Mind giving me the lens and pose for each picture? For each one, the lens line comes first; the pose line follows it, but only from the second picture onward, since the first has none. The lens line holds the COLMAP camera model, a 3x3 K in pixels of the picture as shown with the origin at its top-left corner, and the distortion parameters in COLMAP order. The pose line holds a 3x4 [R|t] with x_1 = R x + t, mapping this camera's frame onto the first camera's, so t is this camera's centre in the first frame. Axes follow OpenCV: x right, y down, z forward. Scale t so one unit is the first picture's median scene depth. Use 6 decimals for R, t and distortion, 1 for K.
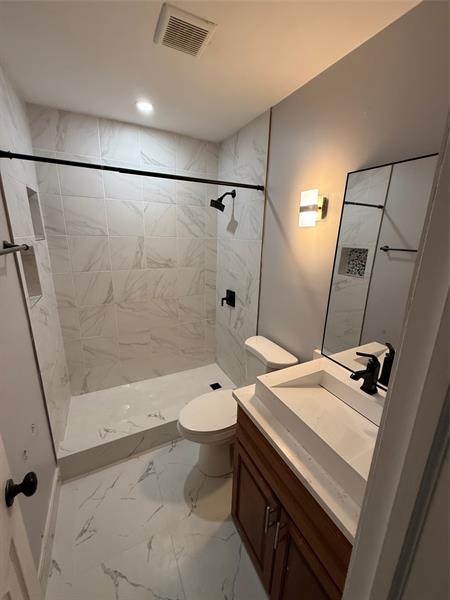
lens RADIAL K [[239.5, 0, 224.0], [0, 239.5, 300.4], [0, 0, 1]] dist [-0.003453, 0.000736]
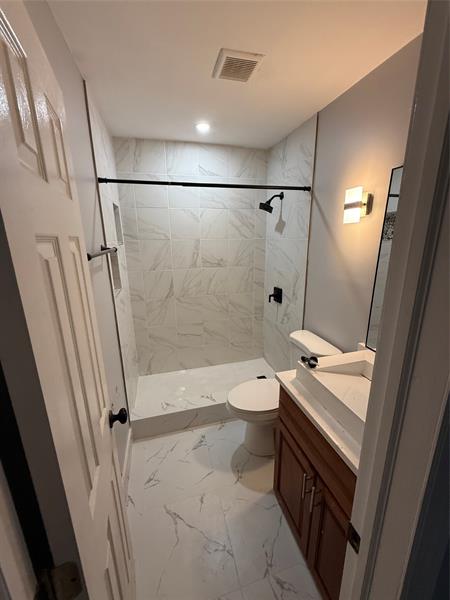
lens RADIAL K [[239.5, 0, 225.0], [0, 239.5, 299.7], [0, 0, 1]] dist [-0.003453, 0.000736]
pose [[0.979358, 0.013077, -0.201710, 0.019552], [-0.015384, 0.999833, -0.009873, 0.037929], [0.201547, 0.012773, 0.979396, -0.107970]]
